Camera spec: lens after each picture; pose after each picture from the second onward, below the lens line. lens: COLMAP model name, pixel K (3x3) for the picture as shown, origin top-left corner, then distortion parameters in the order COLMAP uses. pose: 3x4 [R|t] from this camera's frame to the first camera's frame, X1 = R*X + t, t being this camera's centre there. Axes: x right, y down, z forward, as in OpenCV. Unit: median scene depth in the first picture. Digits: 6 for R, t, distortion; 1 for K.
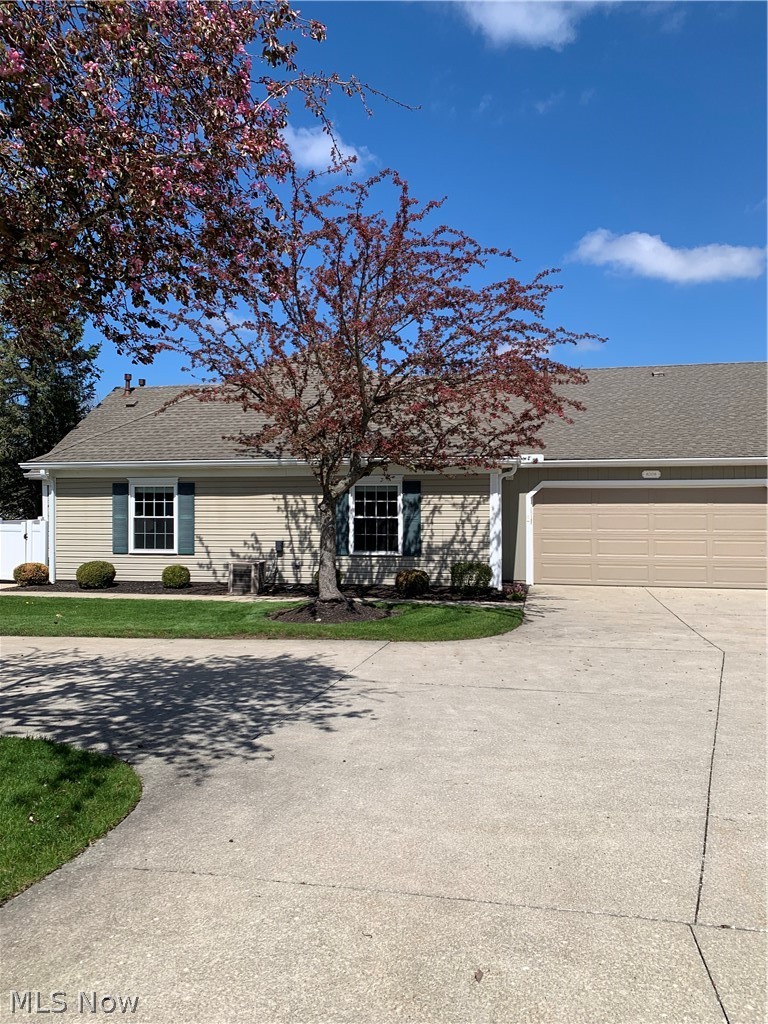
lens RADIAL K [[767.0, 0, 384.2], [0, 767.0, 512.0], [0, 0, 1]] dist [0.045071, -0.035523]
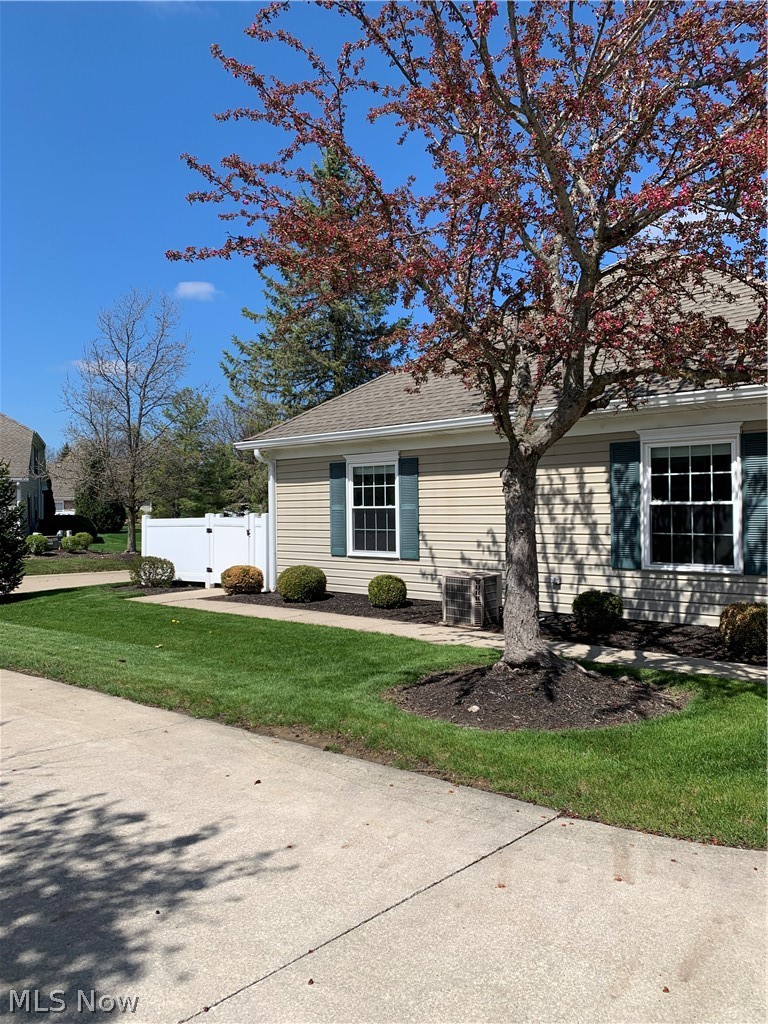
lens RADIAL K [[767.0, 0, 383.4], [0, 767.0, 517.2], [0, 0, 1]] dist [0.045071, -0.035523]
pose [[0.822163, -0.004552, -0.569235, 0.124376], [0.011679, 0.999892, 0.008872, 0.009810], [0.569133, -0.013942, 0.822127, 0.408116]]
